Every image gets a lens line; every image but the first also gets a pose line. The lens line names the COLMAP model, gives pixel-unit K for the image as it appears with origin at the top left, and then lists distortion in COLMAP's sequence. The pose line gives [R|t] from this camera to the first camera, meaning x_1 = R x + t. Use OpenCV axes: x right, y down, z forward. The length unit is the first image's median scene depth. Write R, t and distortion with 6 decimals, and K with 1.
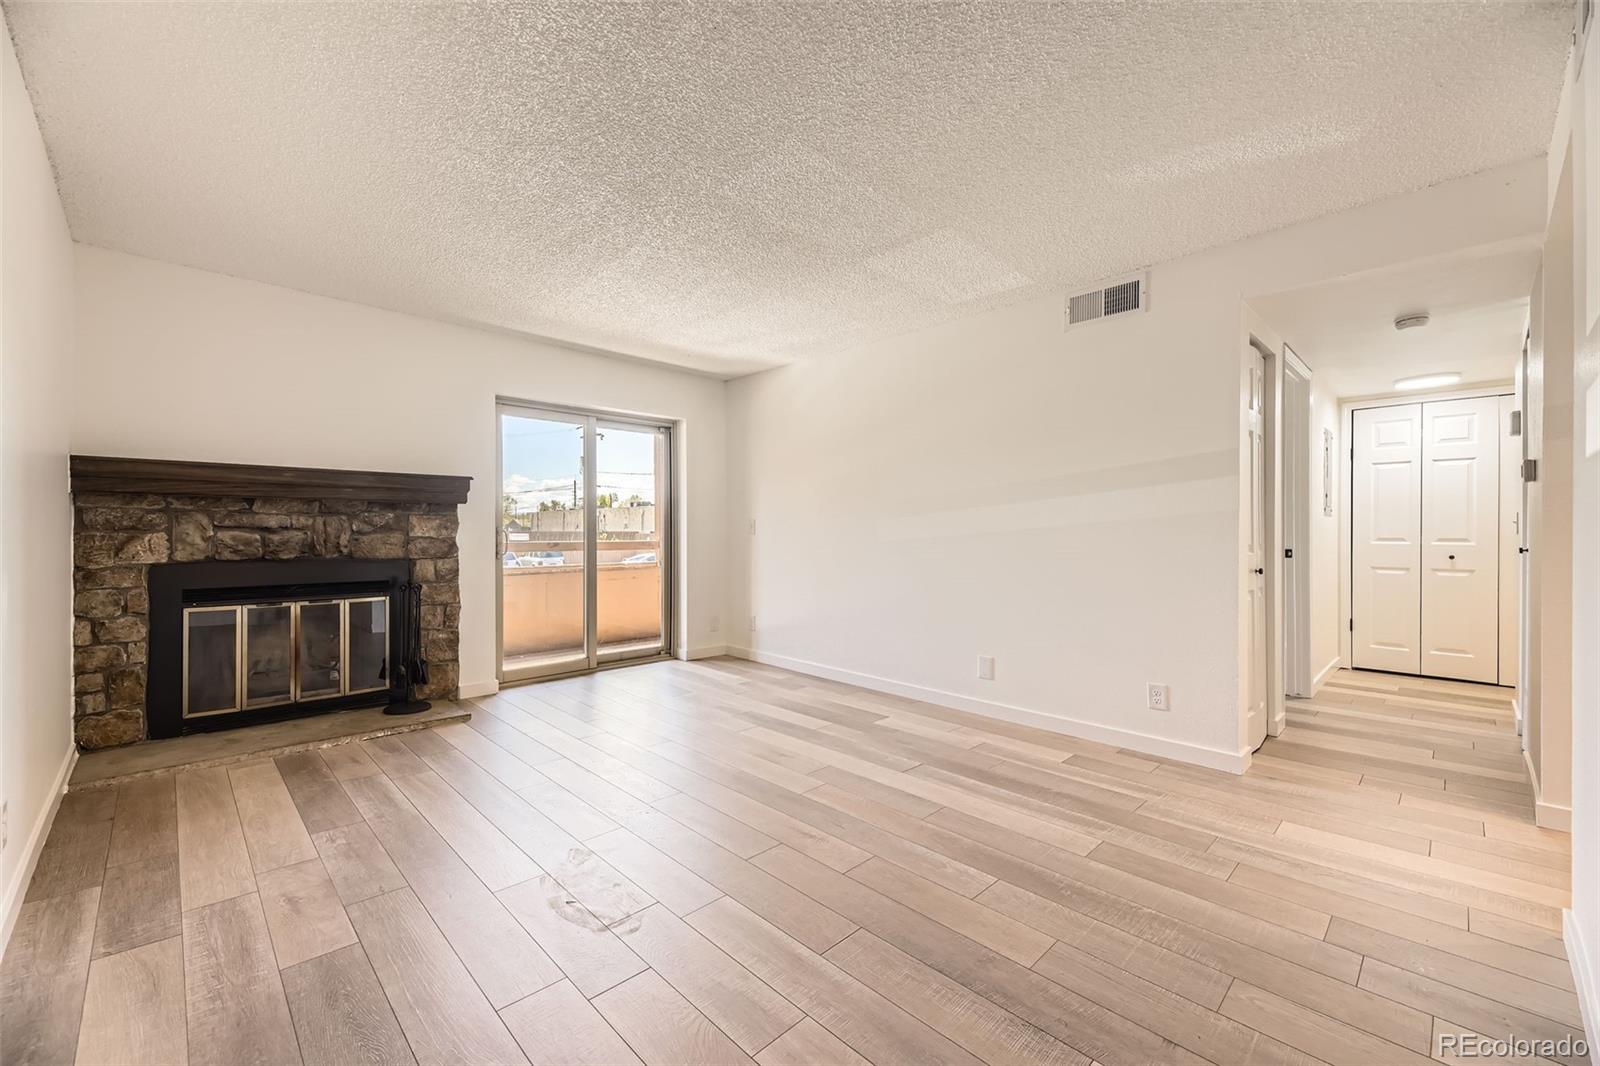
lens RADIAL K [[643.3, 0, 798.4], [0, 643.3, 529.0], [0, 0, 1]] dist [0.022154, -0.007939]
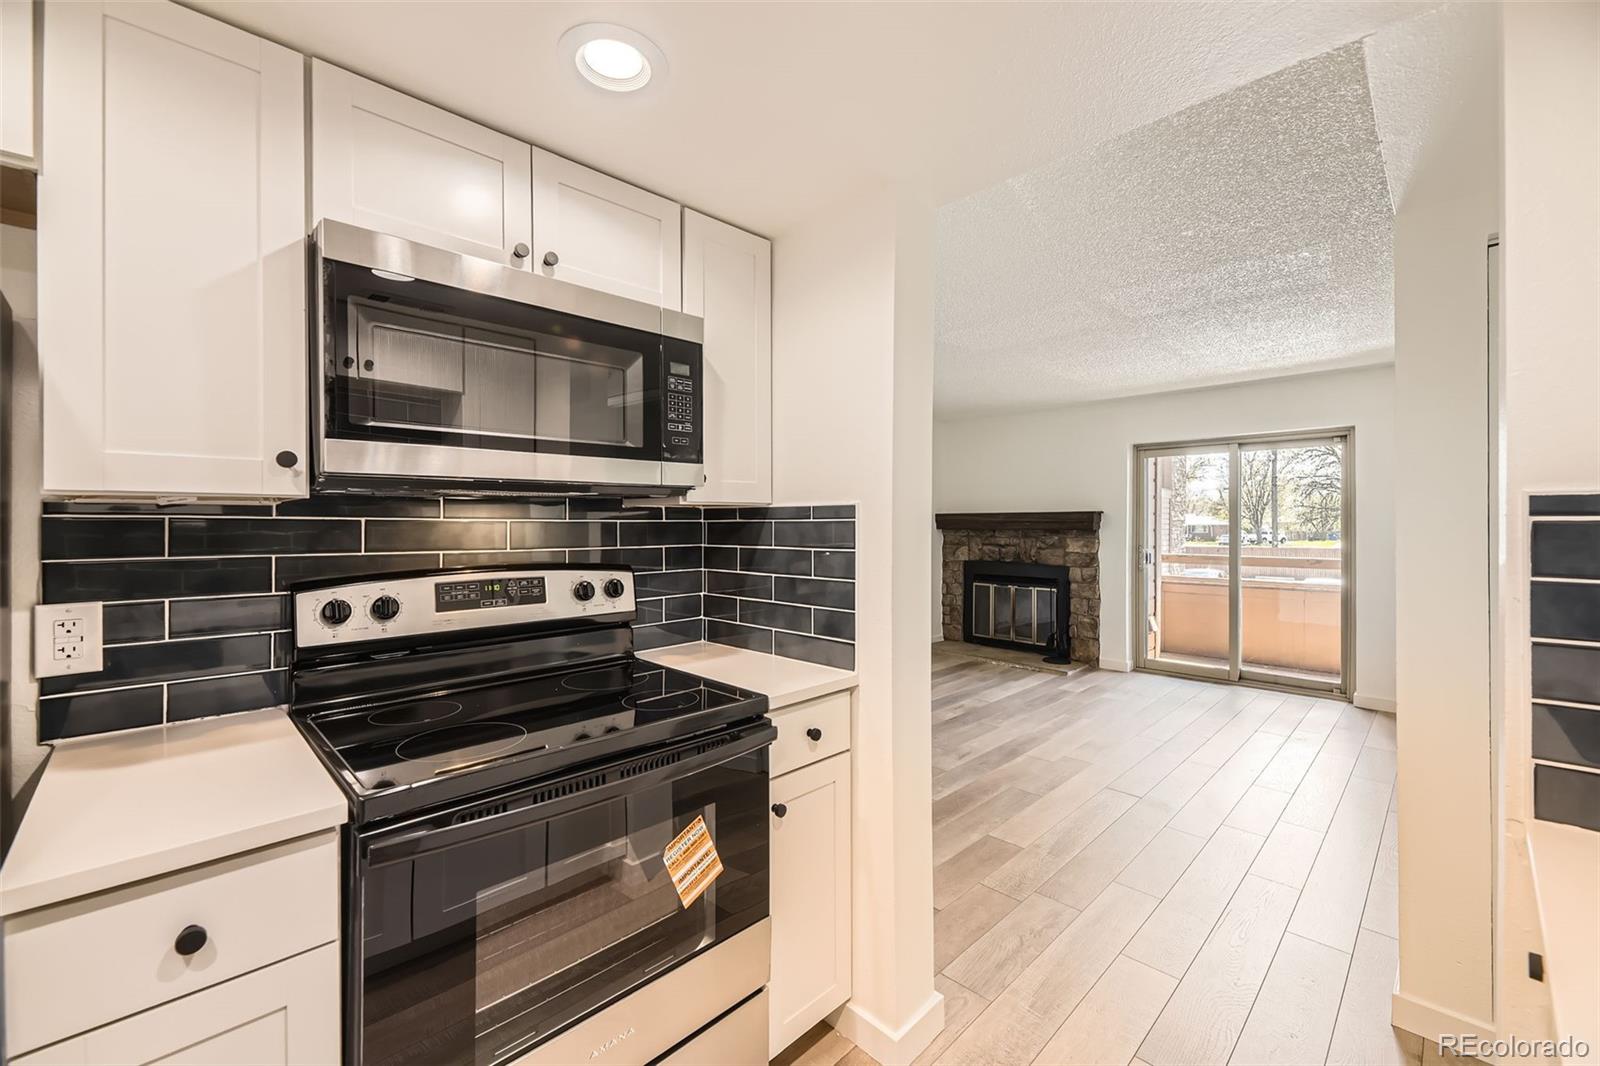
lens RADIAL K [[649.0, 0, 793.7], [0, 649.0, 523.0], [0, 0, 1]] dist [0.020391, -0.008686]
pose [[0.007456, -0.002488, -0.999969, 0.995240], [0.003699, 0.999990, -0.002460, -0.057981], [0.999965, -0.003681, 0.007465, 0.357880]]
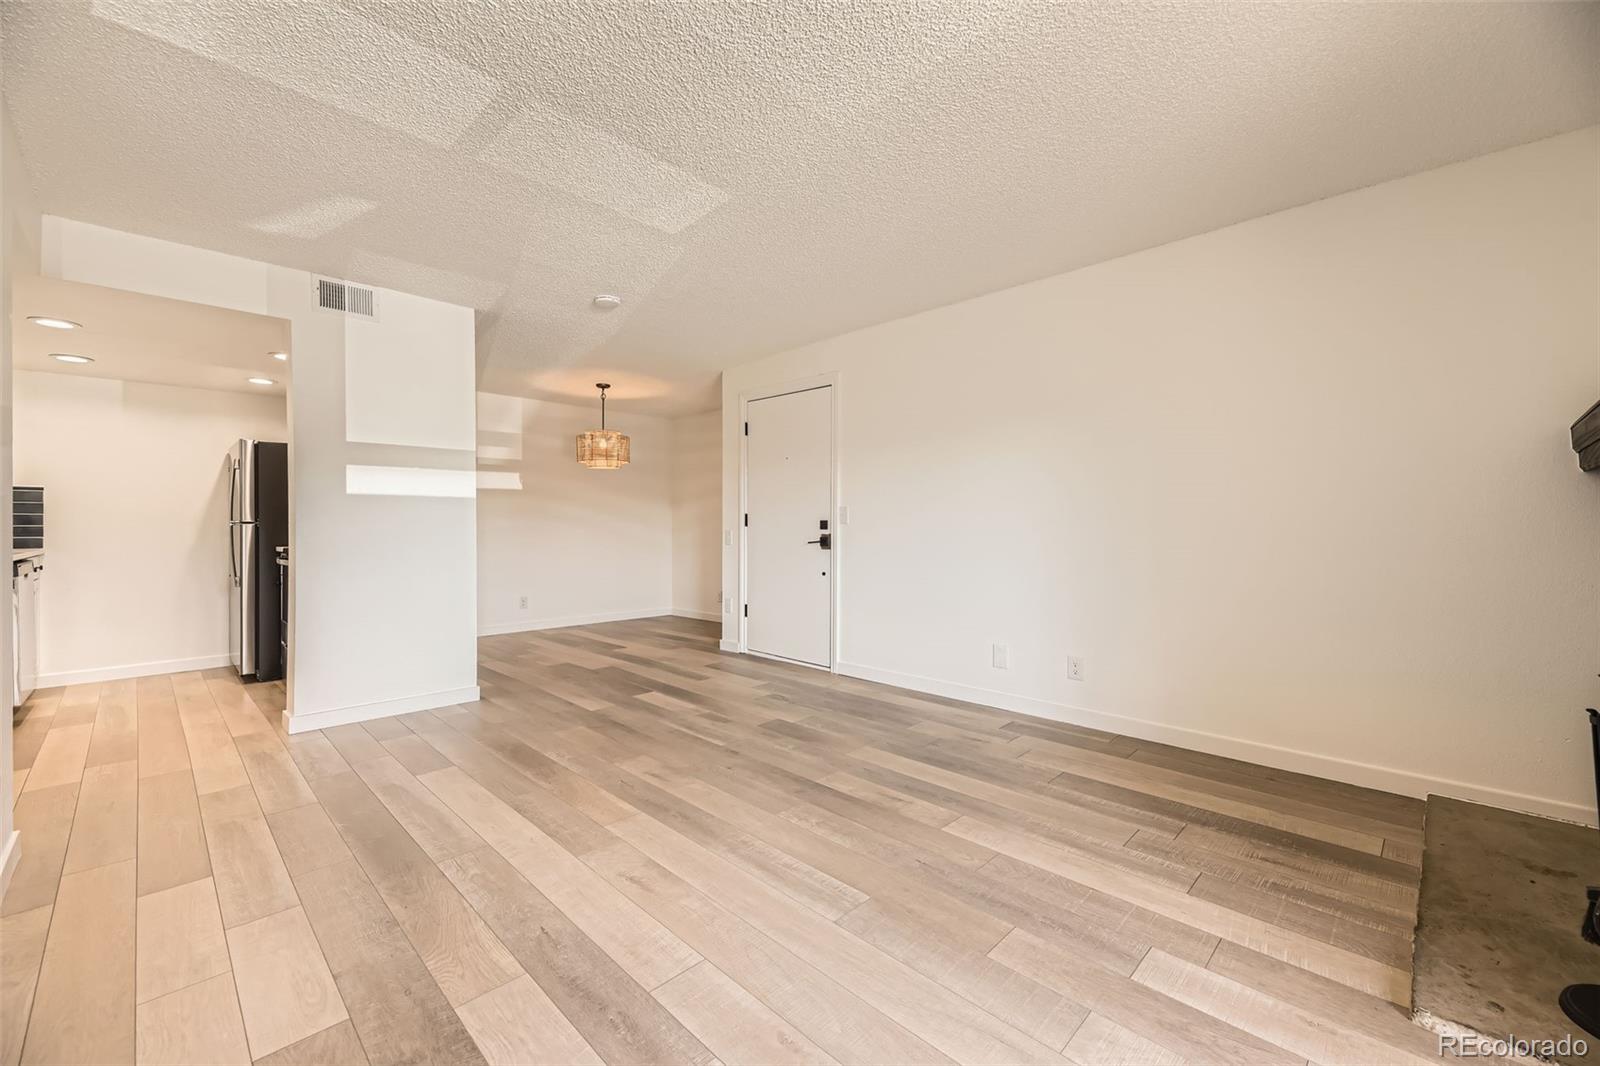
lens RADIAL K [[643.3, 0, 798.4], [0, 643.3, 529.0], [0, 0, 1]] dist [0.022154, -0.007939]
pose [[-0.999877, 0.000328, -0.015692, -0.144380], [0.000322, 1.000000, 0.000373, 0.008659], [0.015692, 0.000368, -0.999877, 1.368082]]
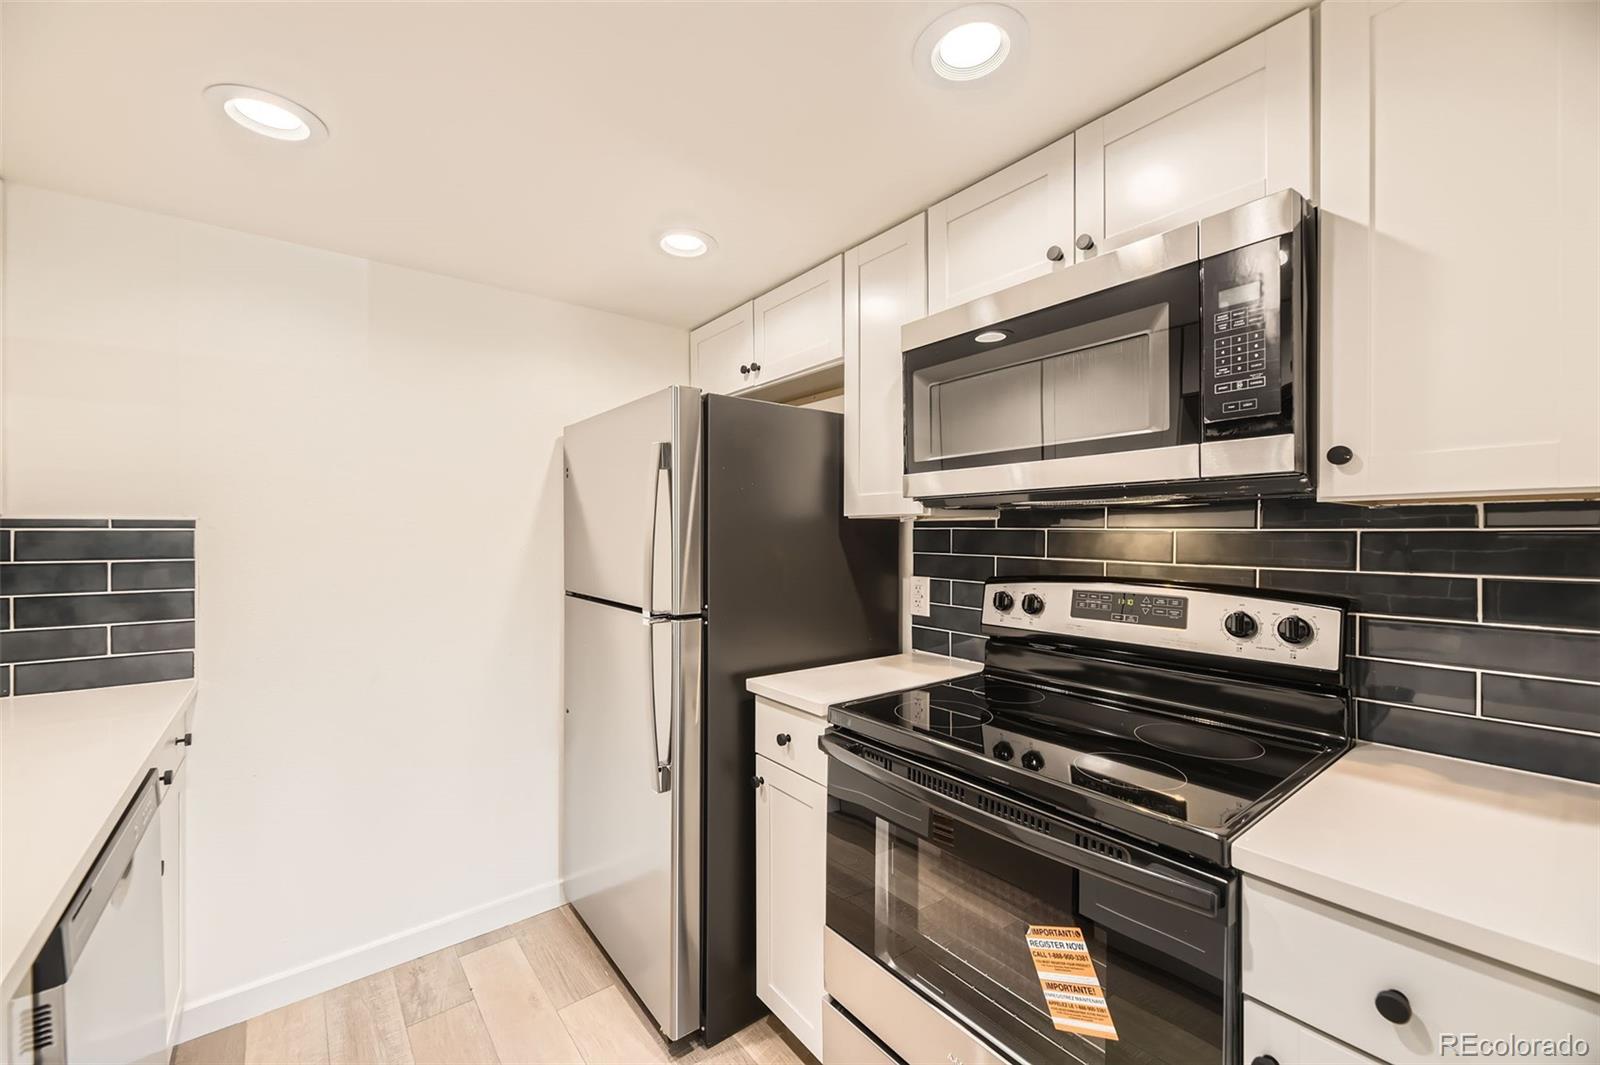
lens RADIAL K [[638.8, 0, 793.5], [0, 638.8, 538.6], [0, 0, 1]] dist [0.022559, -0.008275]
pose [[-0.993868, -0.004521, 0.110480, 0.731012], [-0.003790, 0.999969, 0.006830, -0.058168], [-0.110508, 0.006369, -0.993855, 0.575002]]
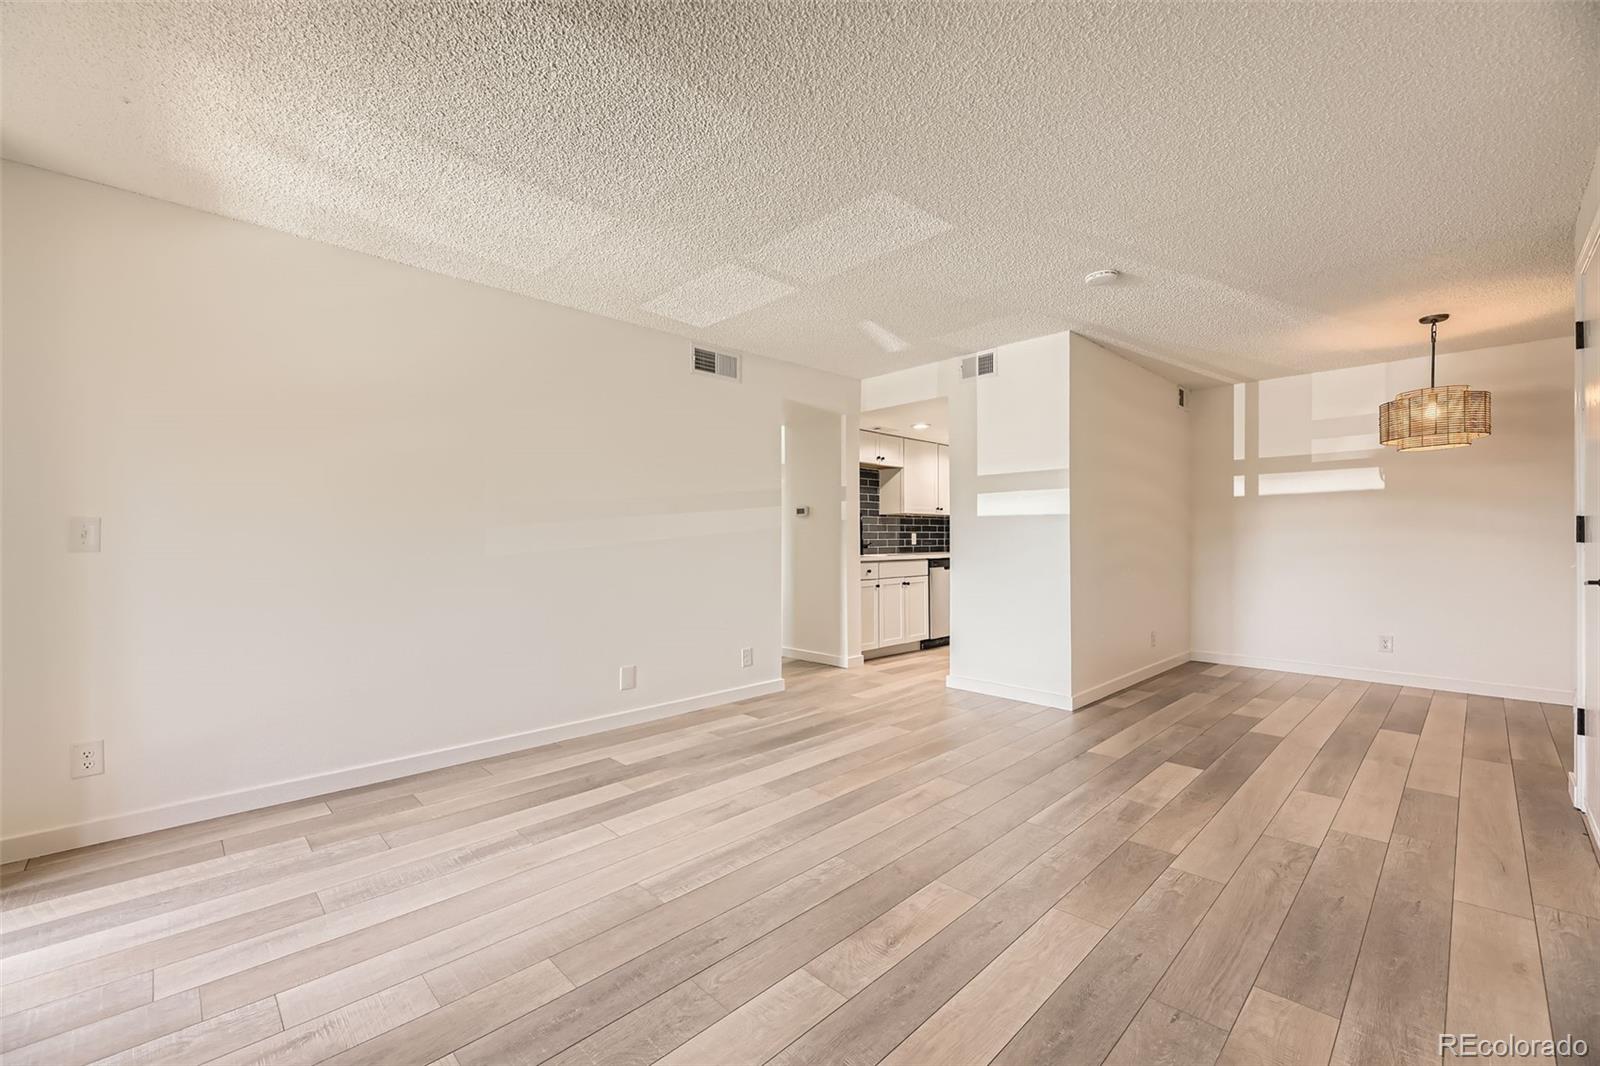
lens RADIAL K [[652.5, 0, 796.0], [0, 652.5, 541.1], [0, 0, 1]] dist [0.027611, -0.010782]
pose [[0.000869, -0.006939, 0.999976, -0.742607], [0.000183, 0.999976, 0.006939, -0.004006], [-1.000000, 0.000177, 0.000870, 0.759203]]
